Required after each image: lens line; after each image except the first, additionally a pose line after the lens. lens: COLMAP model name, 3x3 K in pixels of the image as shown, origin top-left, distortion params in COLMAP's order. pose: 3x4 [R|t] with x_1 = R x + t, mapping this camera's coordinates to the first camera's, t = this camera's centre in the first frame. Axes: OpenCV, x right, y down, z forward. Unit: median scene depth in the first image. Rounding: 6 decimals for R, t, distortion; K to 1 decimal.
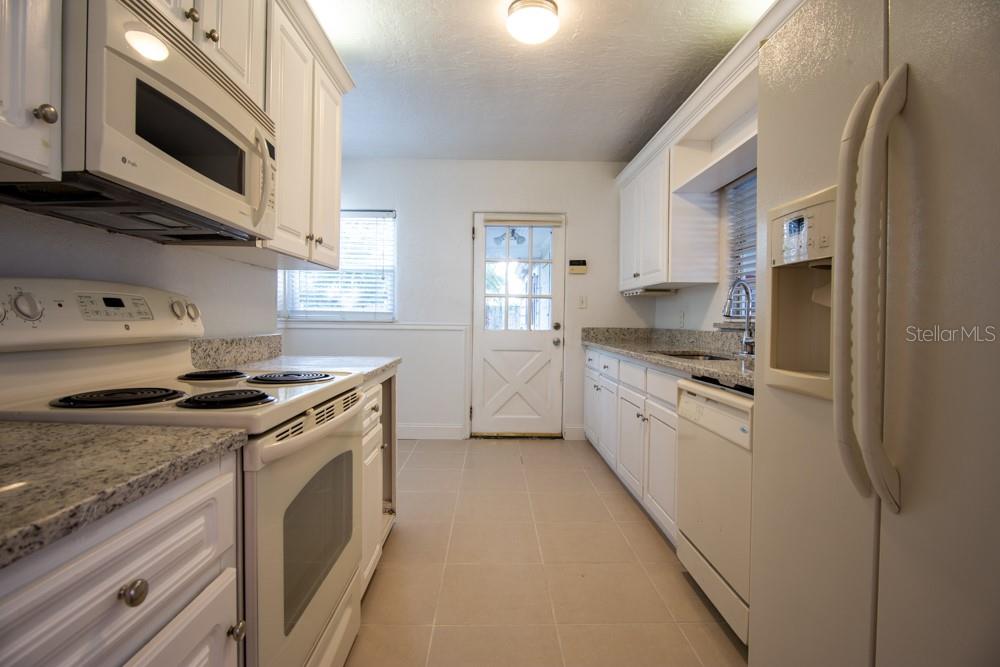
lens RADIAL K [[497.8, 0, 499.5], [0, 497.8, 330.2], [0, 0, 1]] dist [-0.016593, -0.002504]
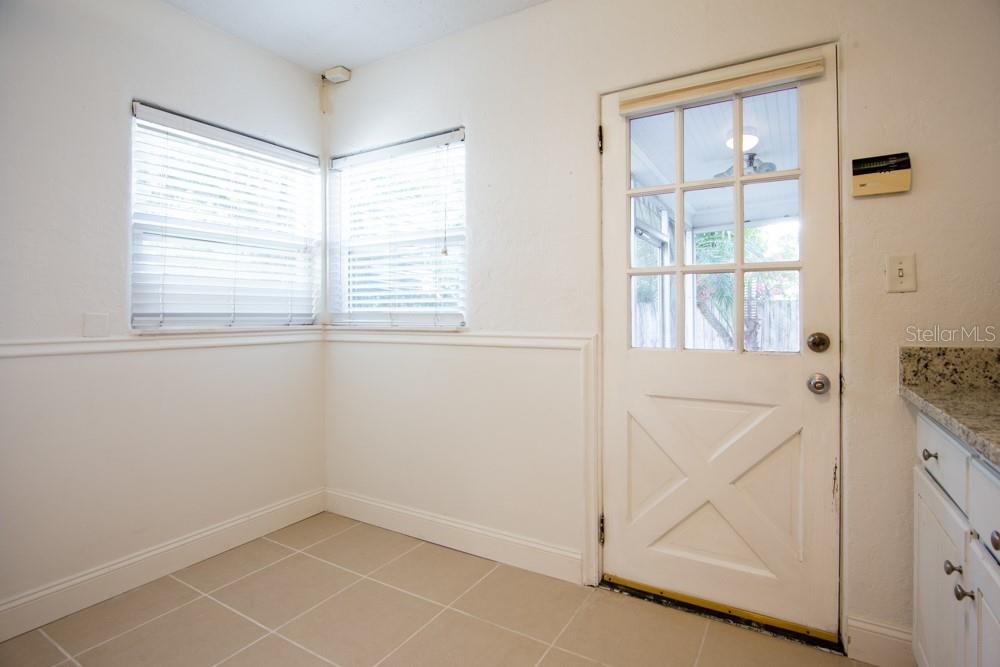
lens RADIAL K [[497.8, 0, 507.9], [0, 497.8, 311.6], [0, 0, 1]] dist [-0.016593, -0.002504]
pose [[0.847239, -0.020050, -0.530833, 0.115717], [0.002657, 0.999435, -0.033509, -0.019292], [0.531205, 0.026980, 0.846814, 0.562984]]
